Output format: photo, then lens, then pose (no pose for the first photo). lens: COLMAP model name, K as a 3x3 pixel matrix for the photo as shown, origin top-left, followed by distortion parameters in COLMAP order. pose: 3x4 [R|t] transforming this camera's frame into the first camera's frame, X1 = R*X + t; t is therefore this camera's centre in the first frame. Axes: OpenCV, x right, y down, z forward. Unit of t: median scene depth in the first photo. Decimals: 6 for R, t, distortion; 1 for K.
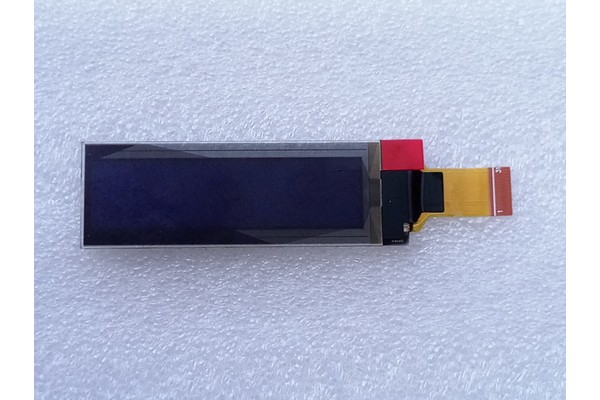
lens RADIAL K [[1331.0, 0, 300.0], [0, 1331.0, 200.0], [0, 0, 1]] dist [-0.012053, -0.079944]
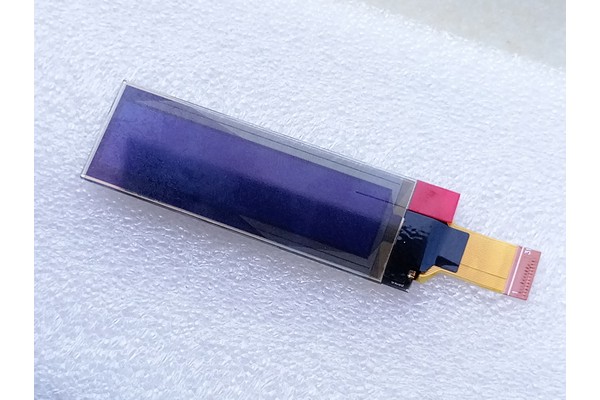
lens RADIAL K [[1331.0, 0, 300.0], [0, 1331.0, 200.0], [0, 0, 1]] dist [-0.012053, -0.079944]
pose [[0.933939, 0.324026, -0.150879, 0.130062], [-0.347105, 0.922925, -0.166515, 0.153635], [0.085295, 0.207886, 0.974427, 0.084452]]
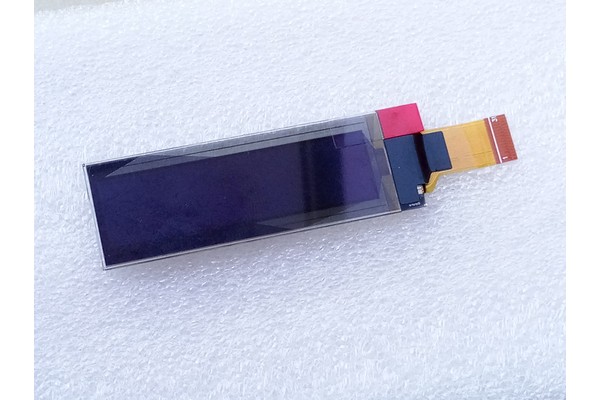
lens RADIAL K [[1331.0, 0, 300.0], [0, 1331.0, 200.0], [0, 0, 1]] dist [-0.012053, -0.079944]
pose [[0.973309, -0.183421, 0.137933, -0.147700], [0.194685, 0.978141, -0.073058, 0.083811], [-0.121518, 0.097962, 0.987743, 0.021587]]
